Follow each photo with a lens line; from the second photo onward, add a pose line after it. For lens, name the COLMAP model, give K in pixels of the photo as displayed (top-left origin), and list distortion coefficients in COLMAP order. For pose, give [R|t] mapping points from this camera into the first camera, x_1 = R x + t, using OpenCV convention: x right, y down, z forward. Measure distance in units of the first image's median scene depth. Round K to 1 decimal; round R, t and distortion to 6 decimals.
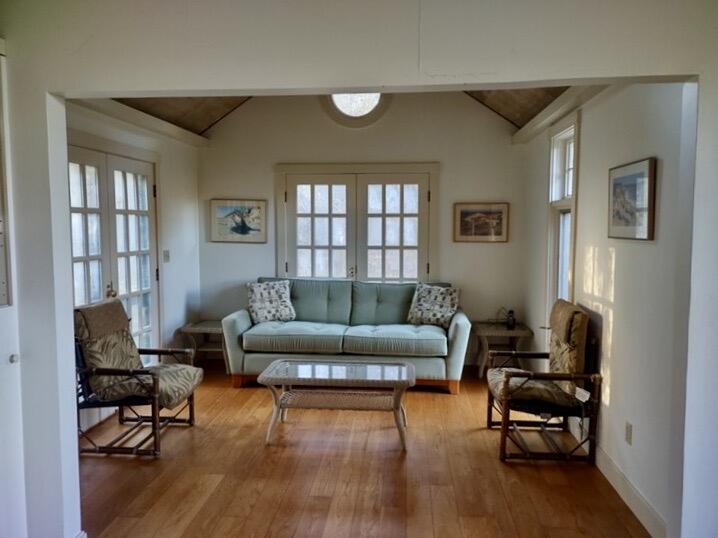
lens RADIAL K [[540.9, 0, 358.5], [0, 540.9, 265.0], [0, 0, 1]] dist [0.045465, -0.004317]
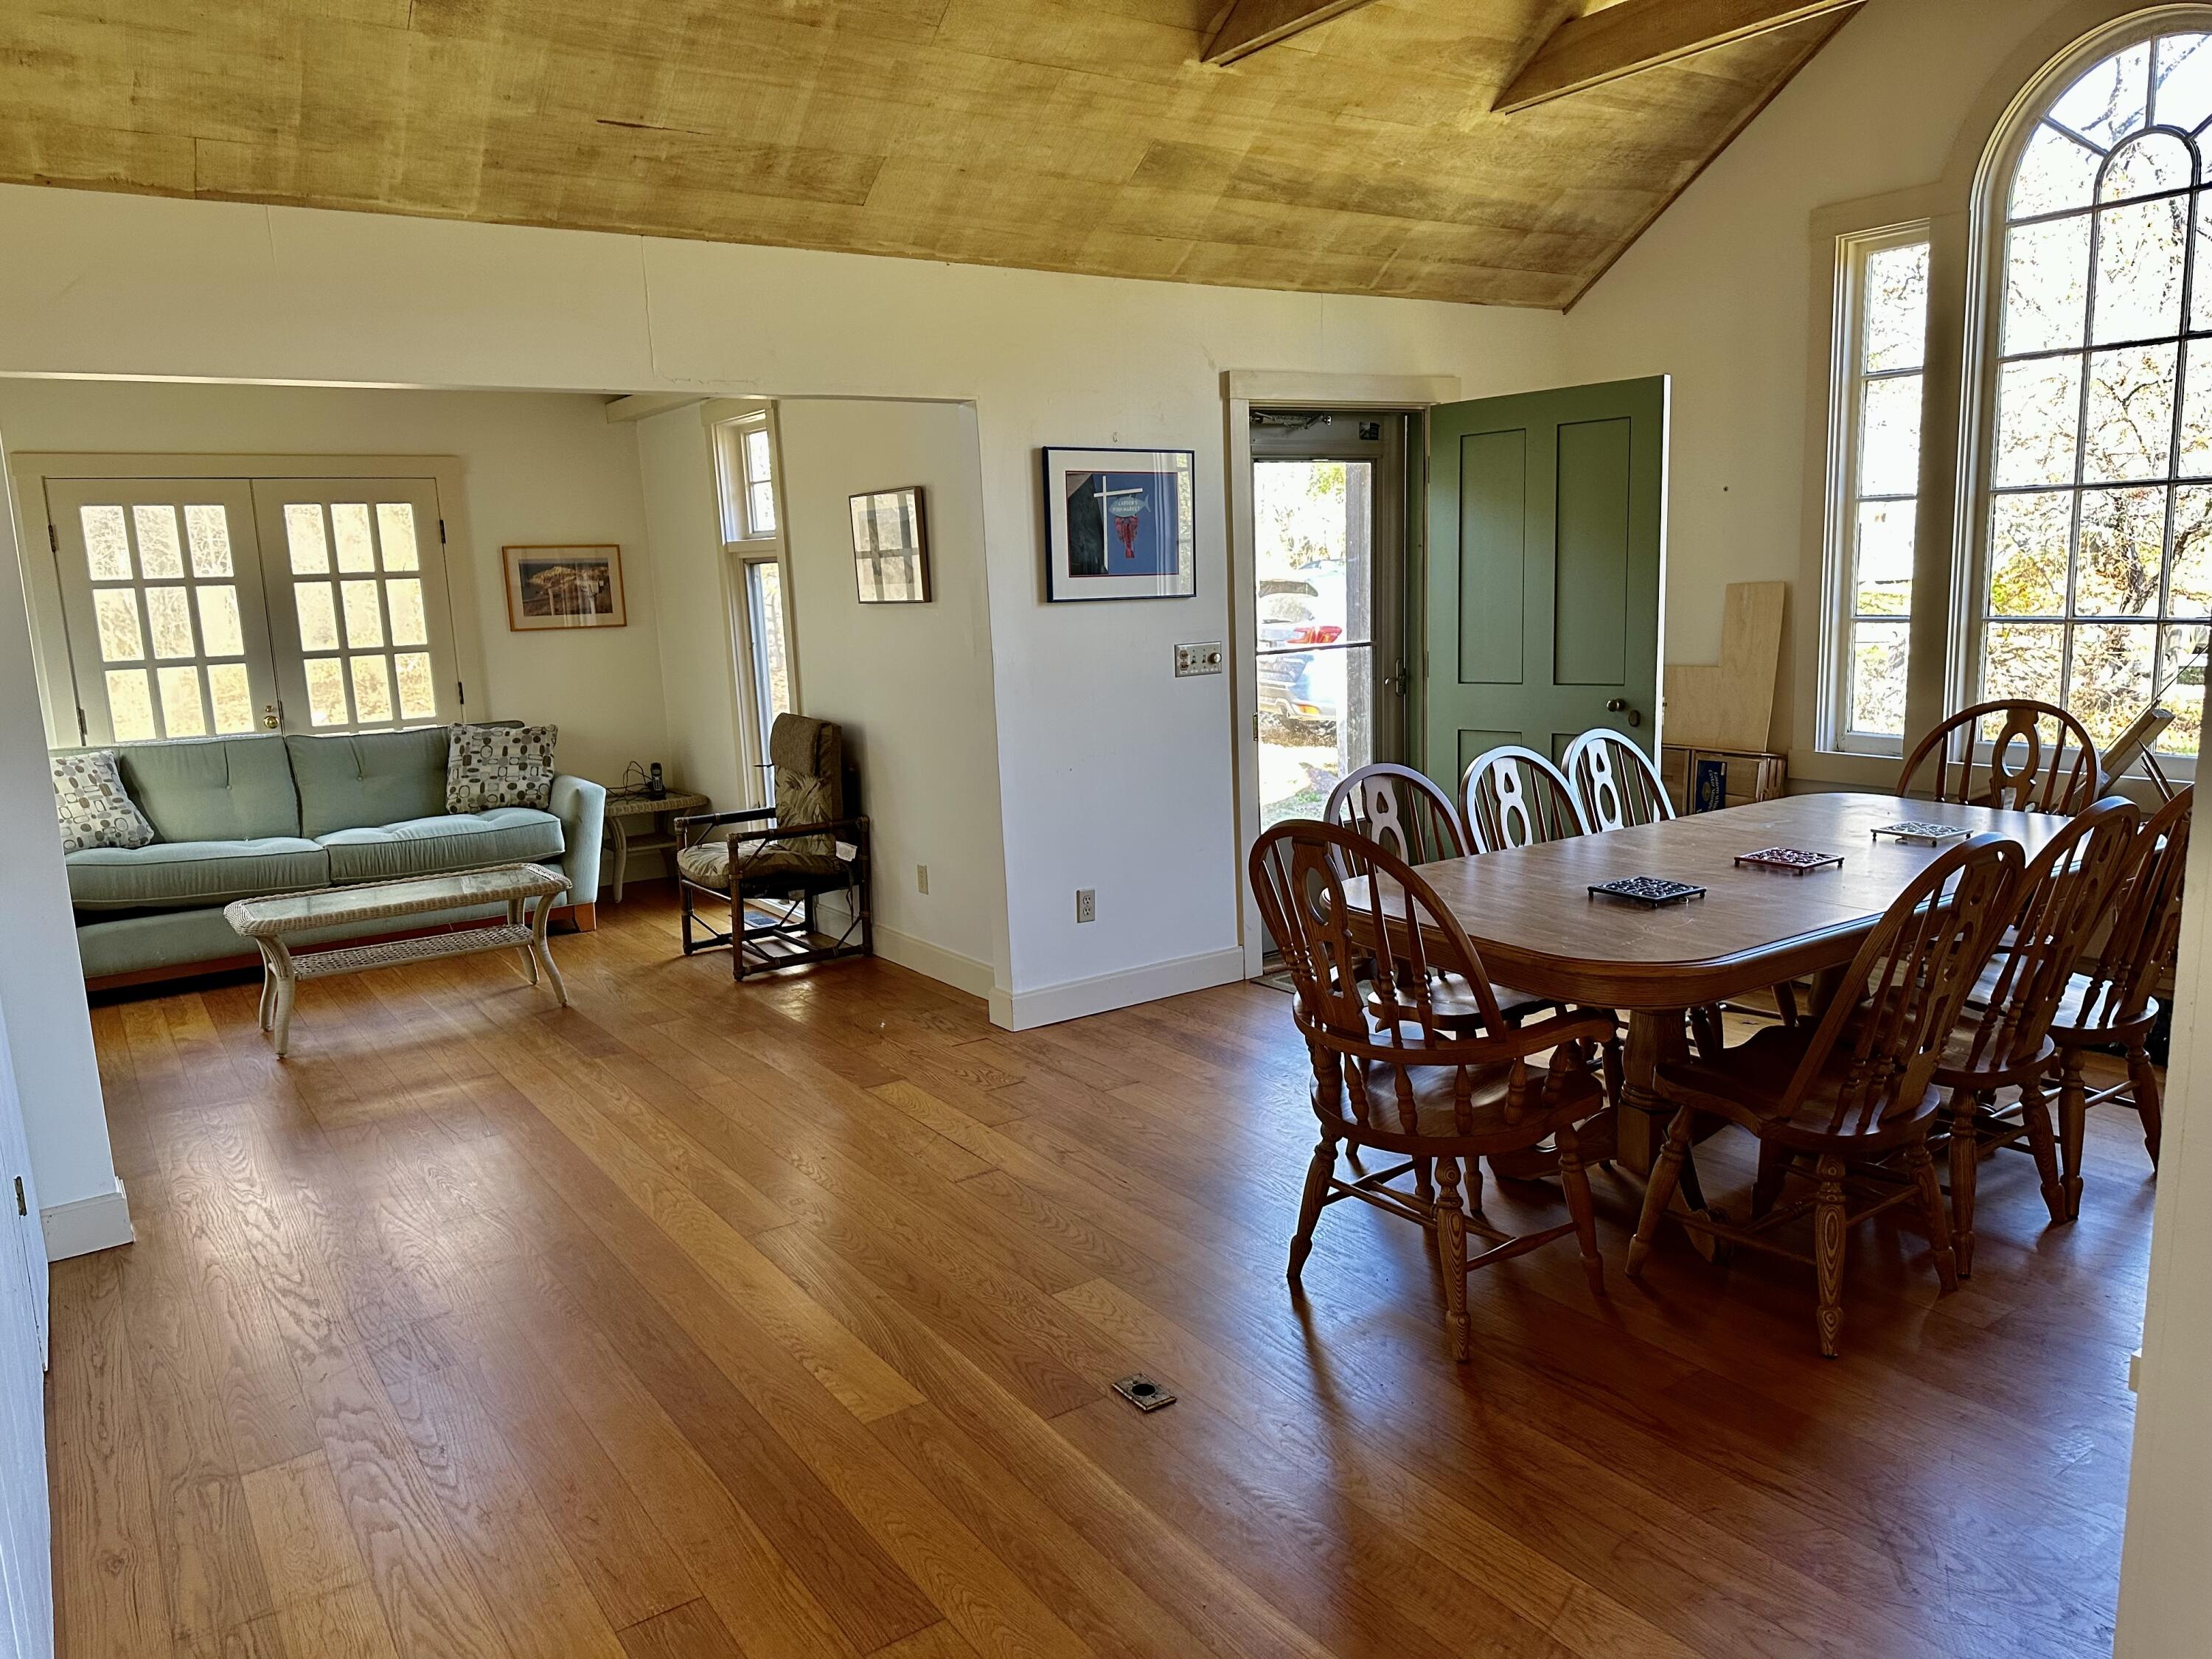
lens RADIAL K [[1561.0, 0, 1104.6], [0, 1561.0, 835.2], [0, 0, 1]] dist [0.059951, -0.035653]
pose [[0.768638, -0.137361, 0.624762, -0.301450], [0.088602, 0.990120, 0.108682, 0.028751], [-0.633518, -0.028182, 0.773214, -0.365634]]
